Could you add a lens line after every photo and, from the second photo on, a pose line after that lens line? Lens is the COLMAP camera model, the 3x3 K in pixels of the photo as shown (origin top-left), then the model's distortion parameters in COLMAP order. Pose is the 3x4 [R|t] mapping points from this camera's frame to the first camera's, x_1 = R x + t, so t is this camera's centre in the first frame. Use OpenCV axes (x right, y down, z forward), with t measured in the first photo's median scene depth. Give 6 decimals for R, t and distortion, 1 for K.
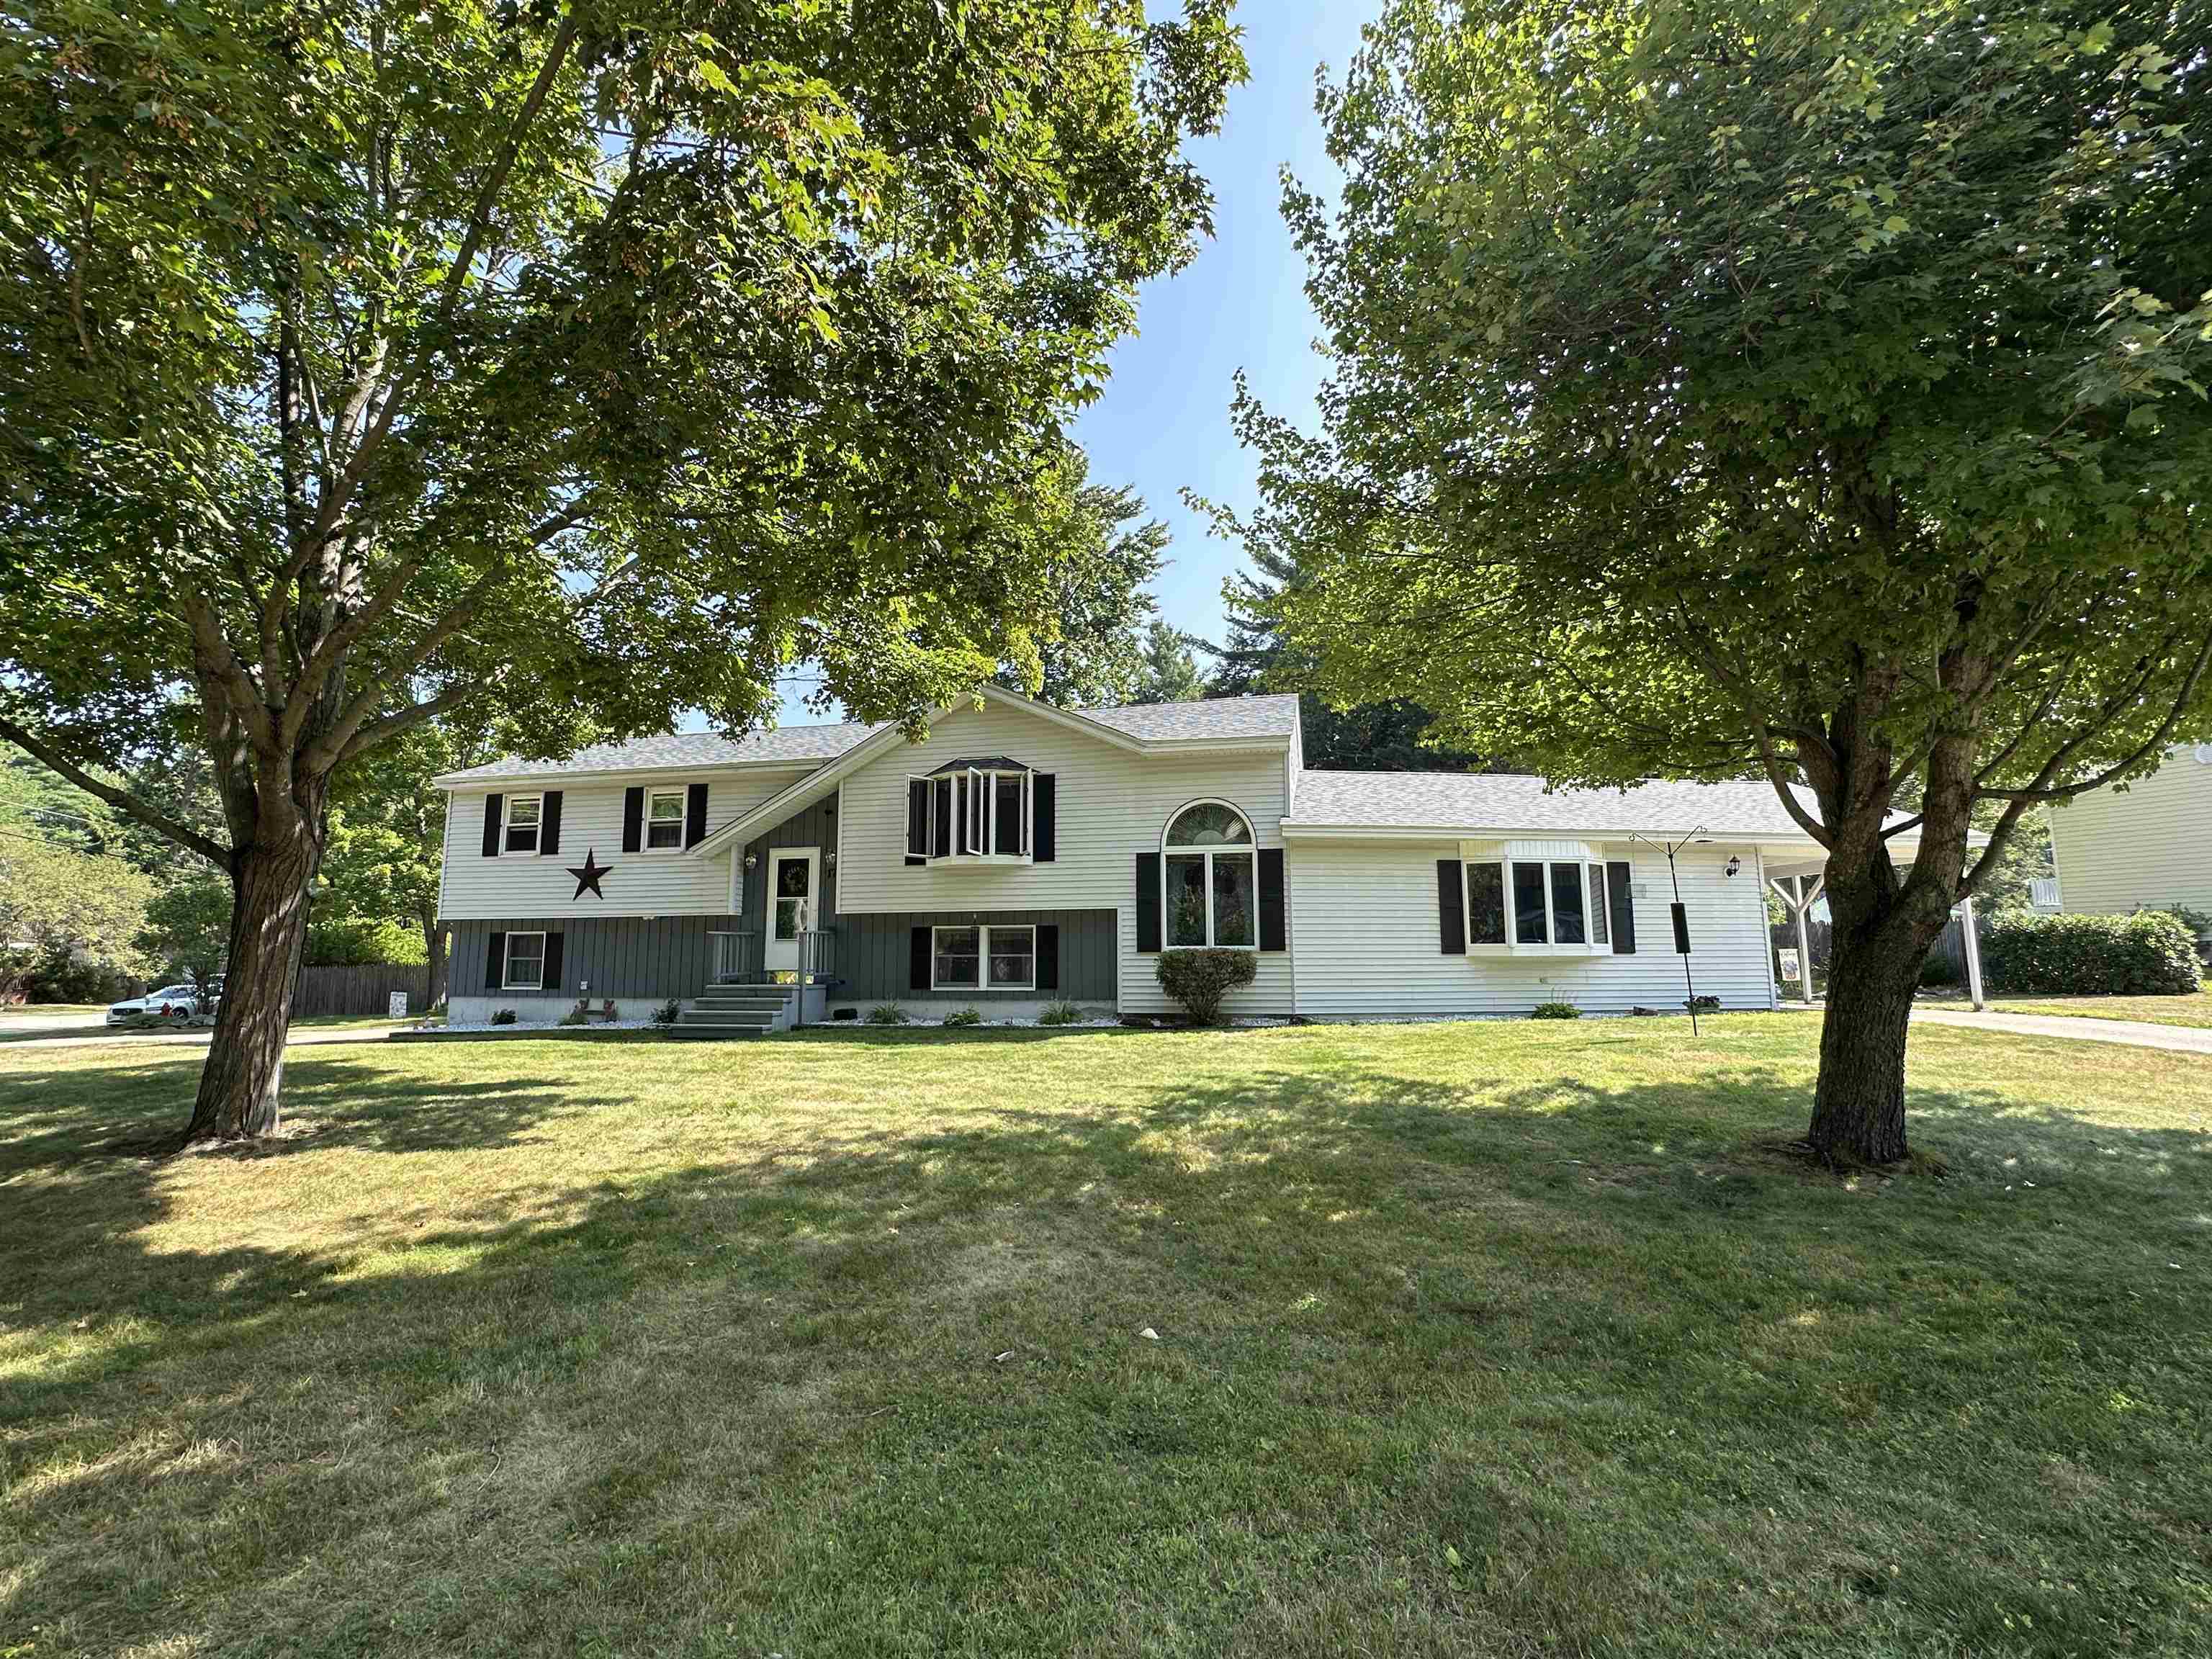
lens RADIAL K [[936.3, 0, 1144.6], [0, 936.3, 823.1], [0, 0, 1]] dist [-0.001934, -0.000078]
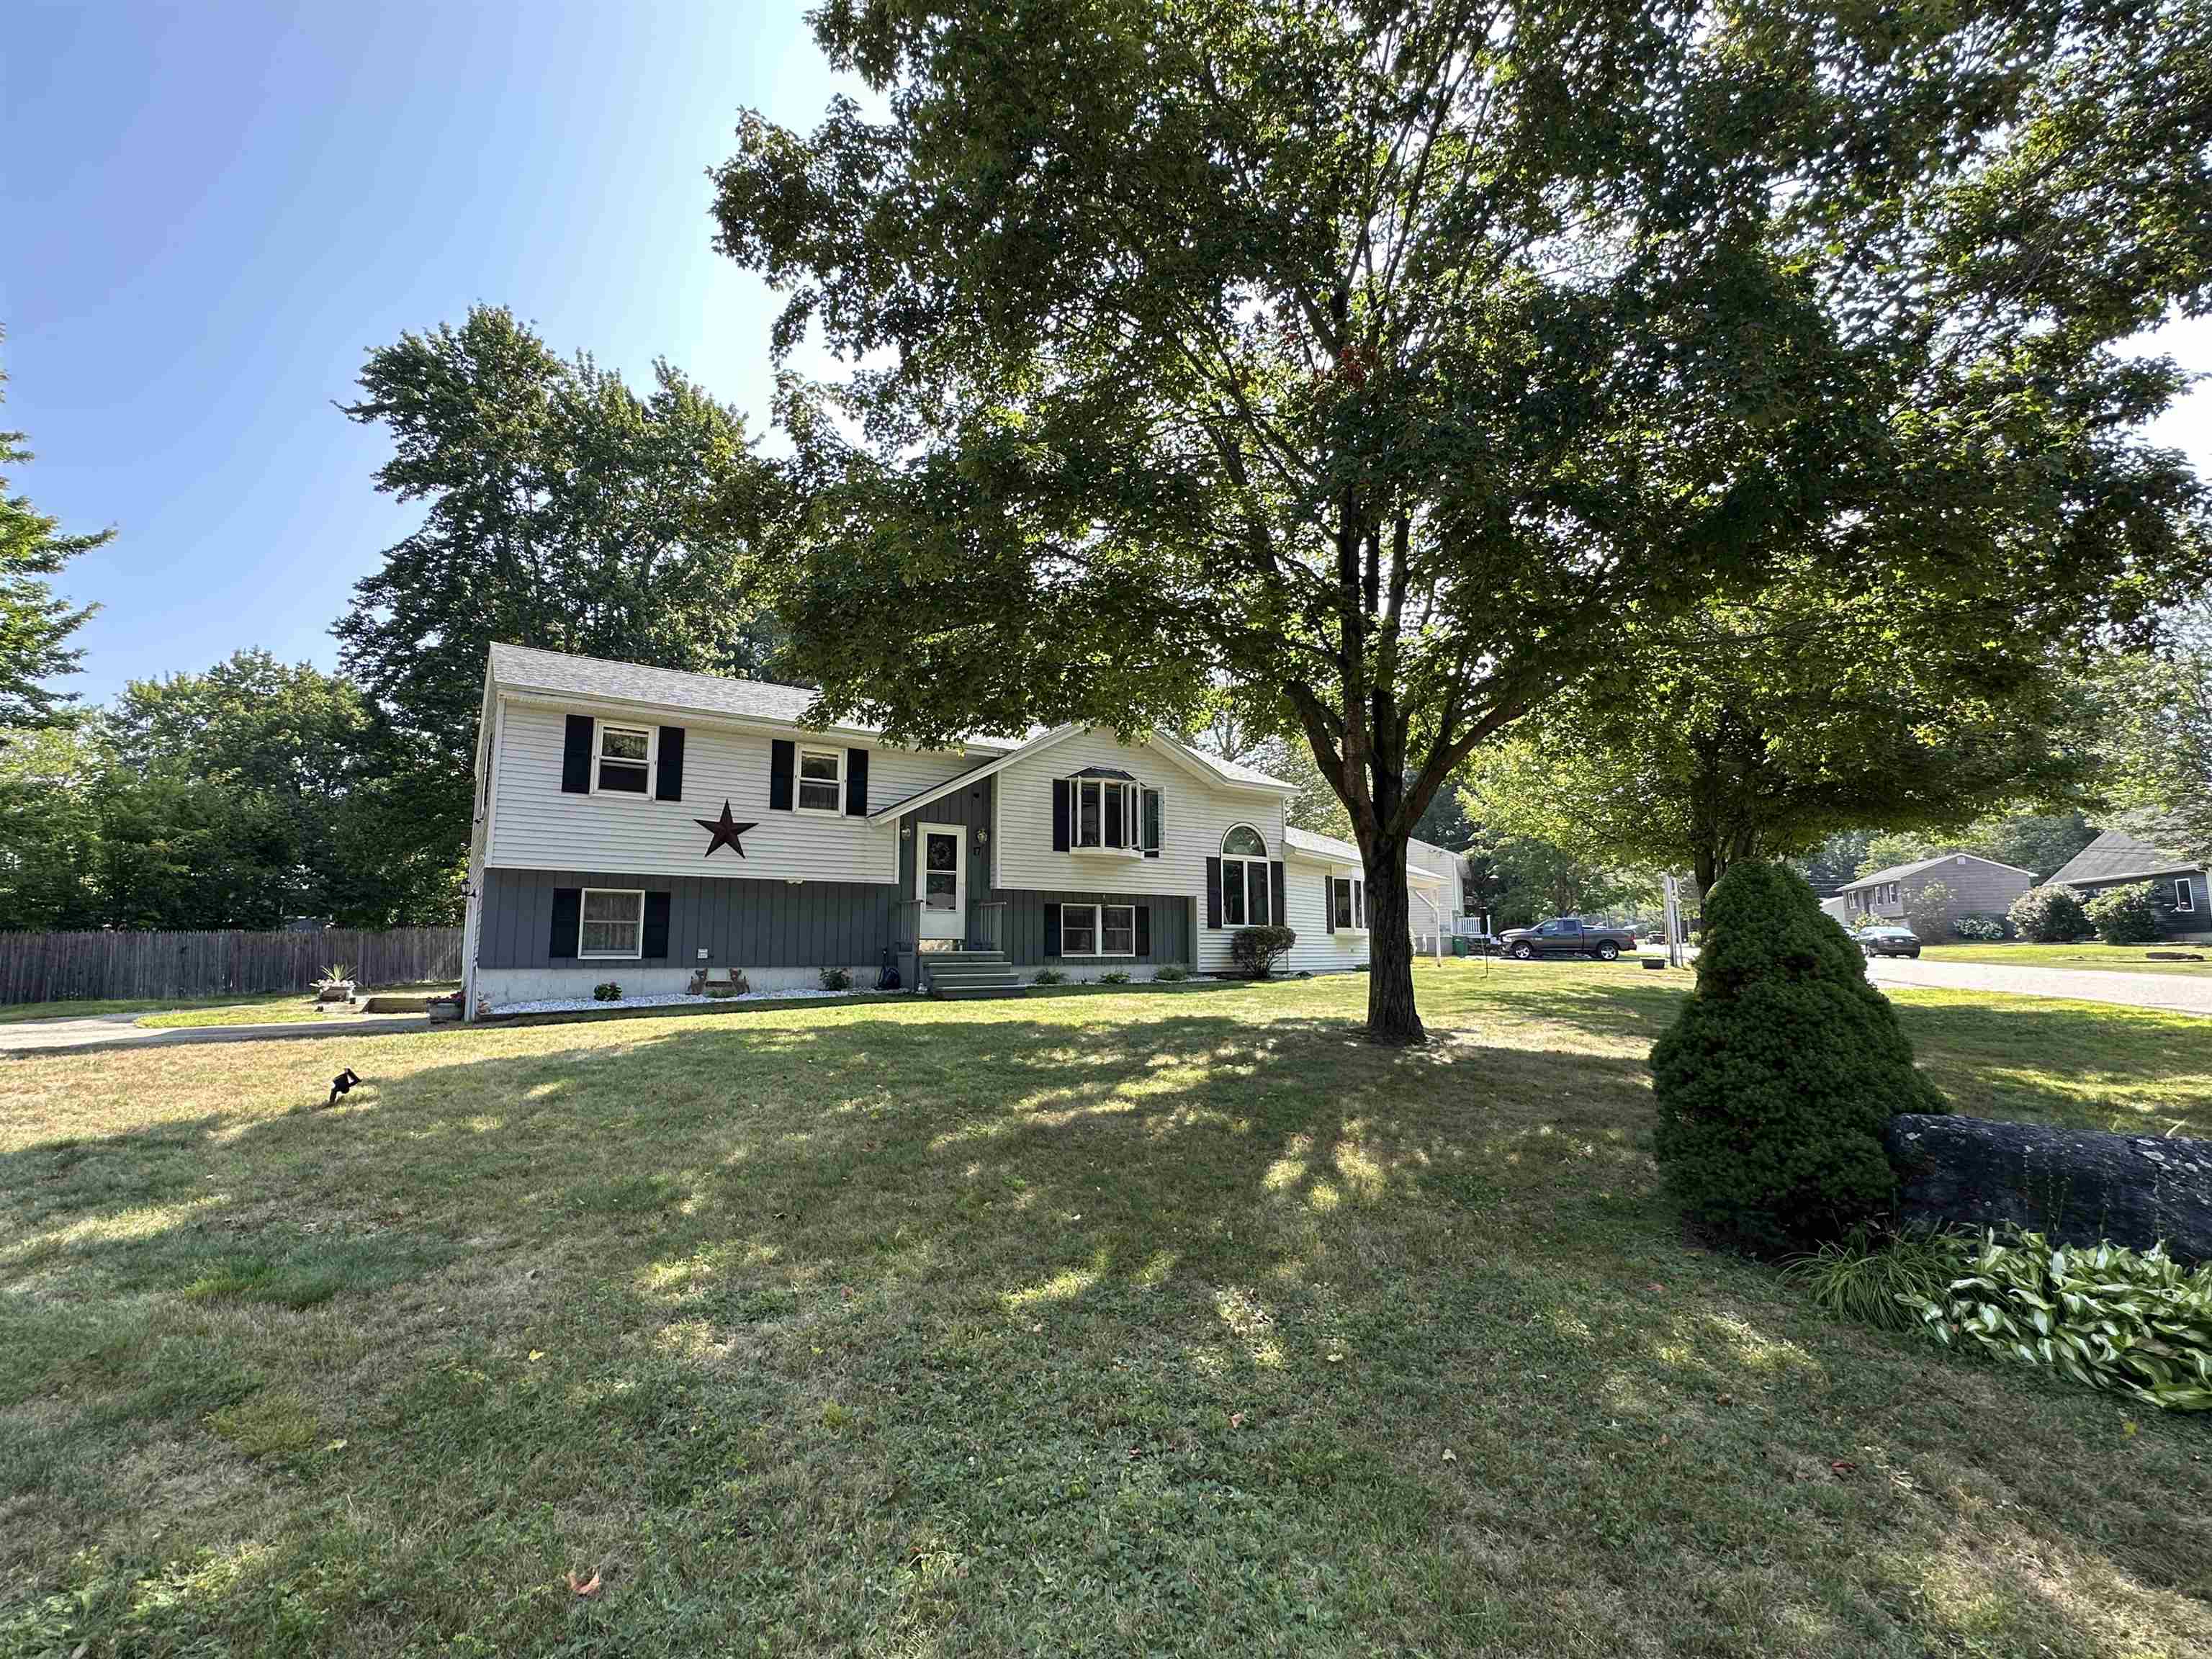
lens RADIAL K [[957.9, 0, 1106.0], [0, 957.9, 829.5], [0, 0, 1]] dist [0.000137, -0.000012]
pose [[0.693645, 0.094666, 0.714069, -1.086675], [-0.110529, 0.993575, -0.024353, 0.040974], [-0.711786, -0.062033, 0.699652, 0.116240]]
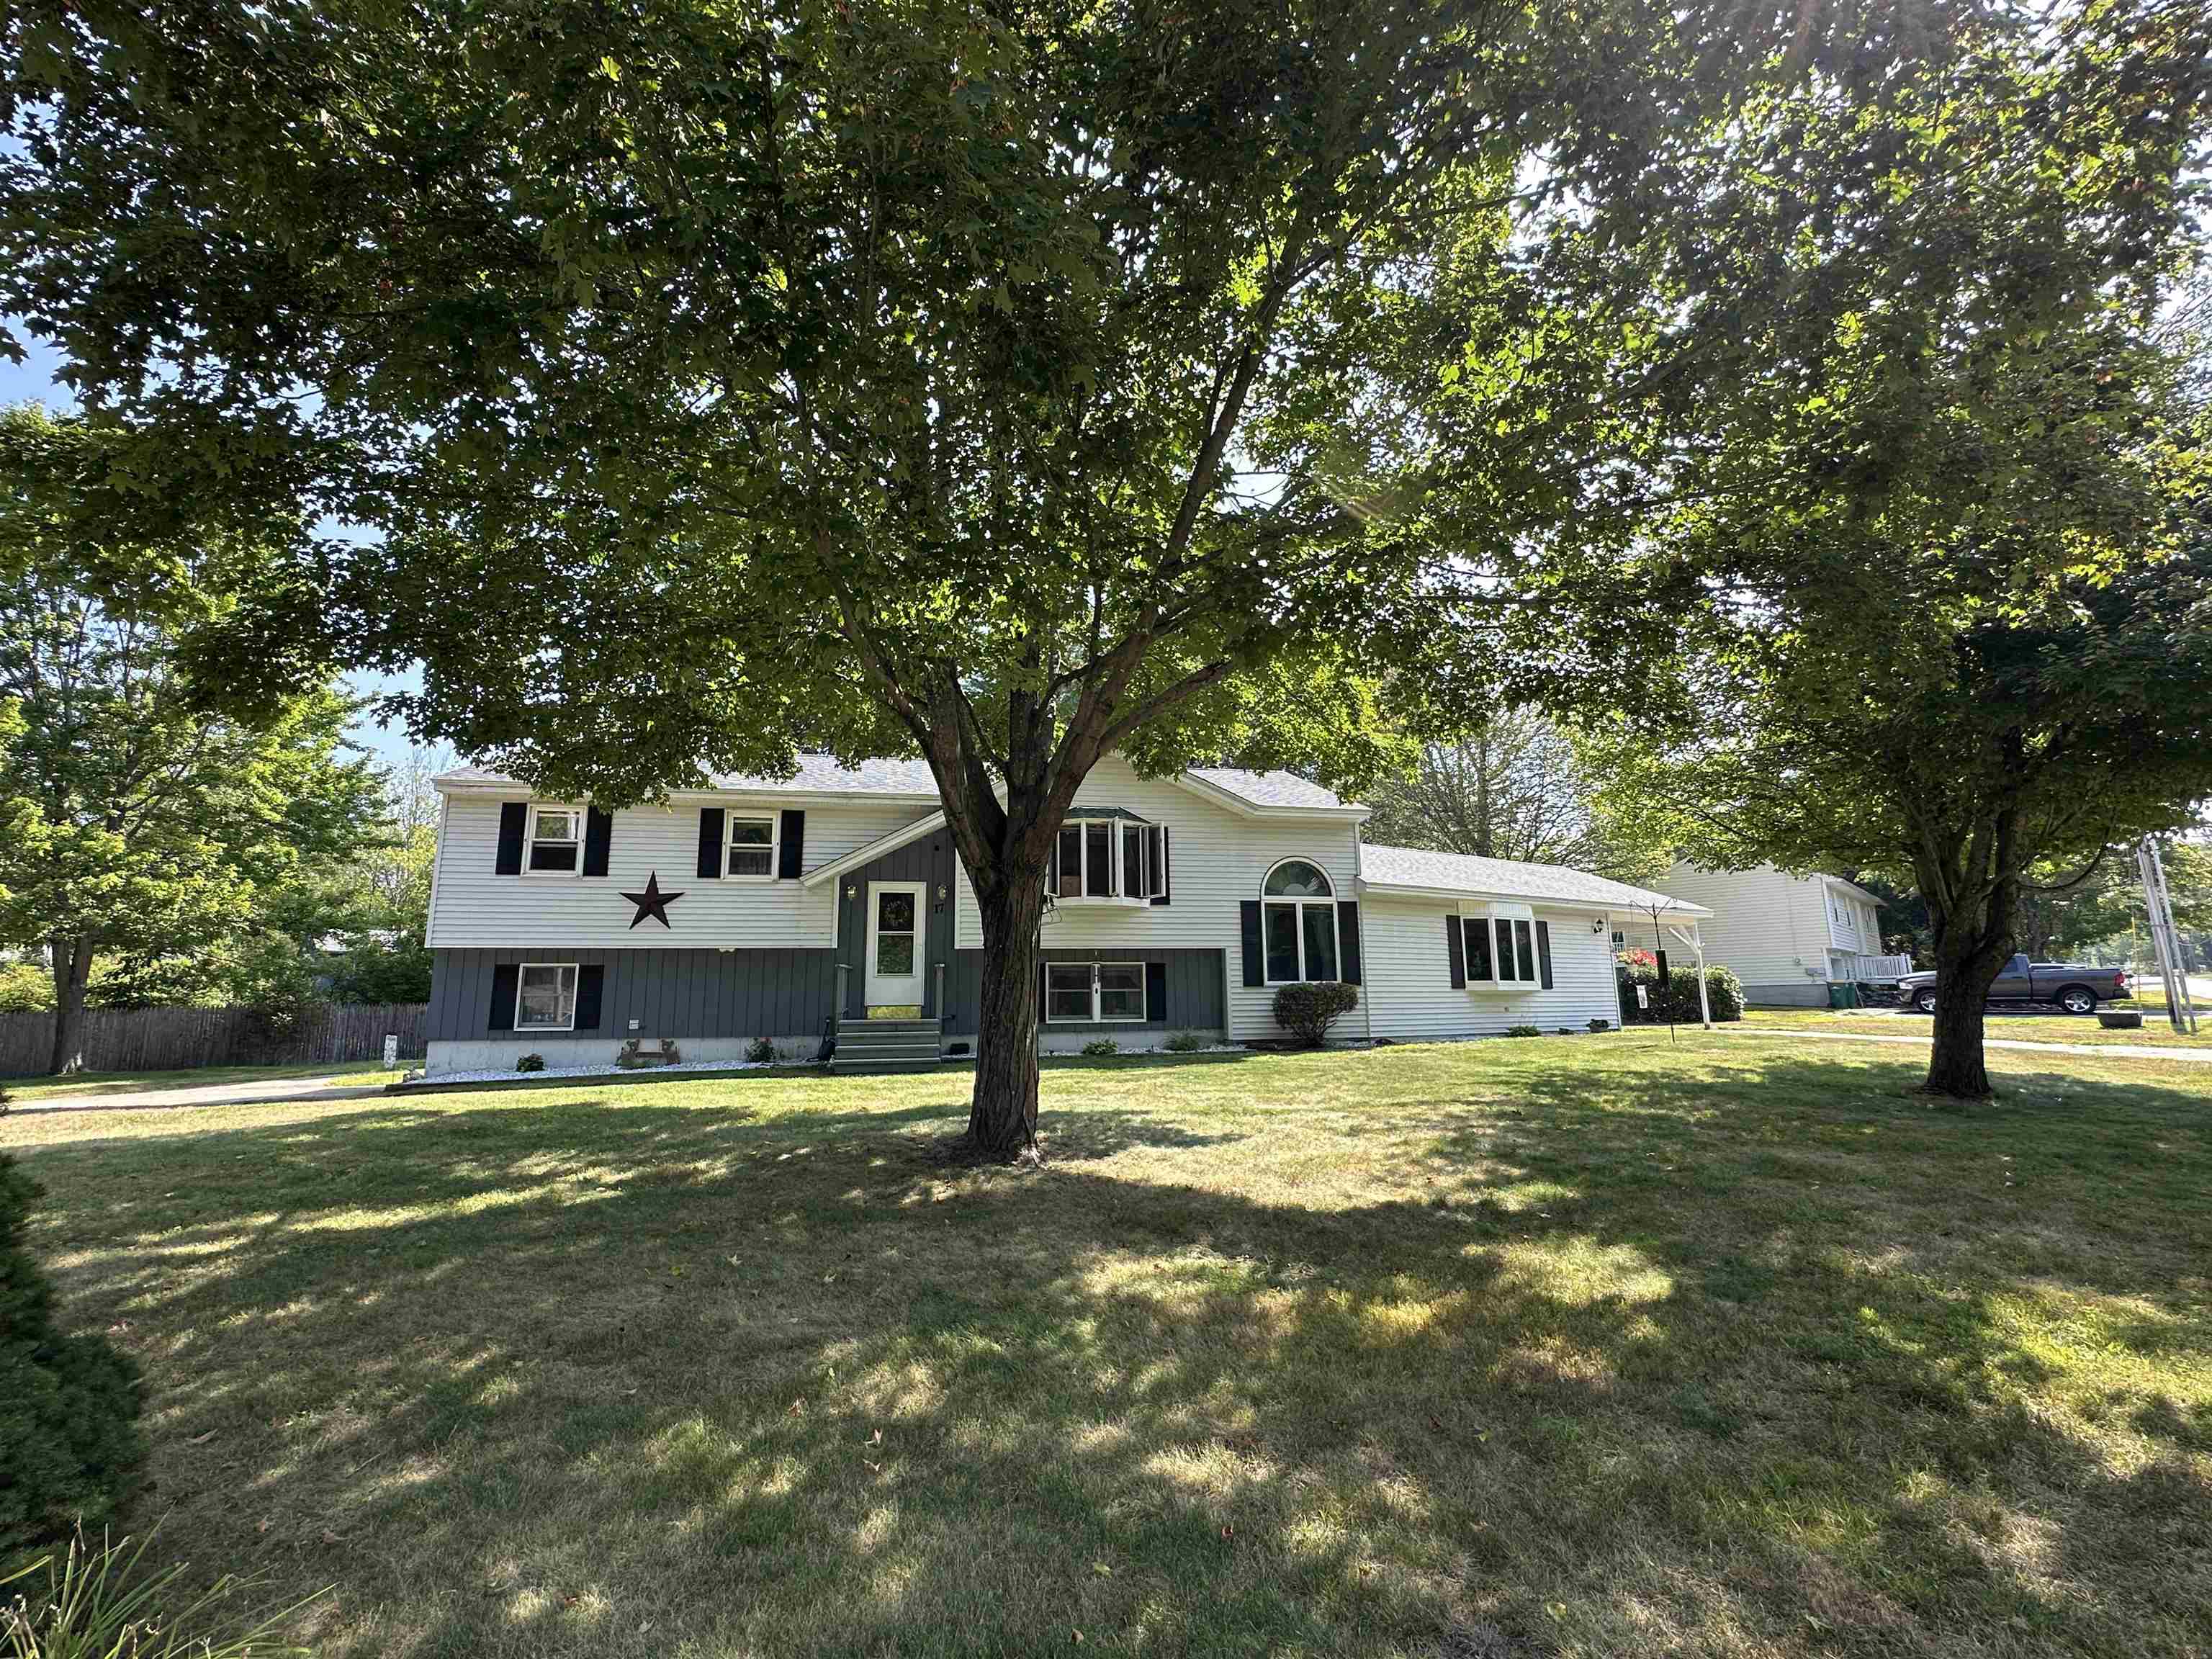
lens RADIAL K [[909.6, 0, 1106.0], [0, 909.6, 829.5], [0, 0, 1]] dist [-0.007933, -0.000036]
pose [[0.921229, 0.069790, 0.382710, -0.579670], [-0.048997, 0.996758, -0.063824, 0.023249], [-0.385923, 0.040045, 0.921661, 0.022718]]
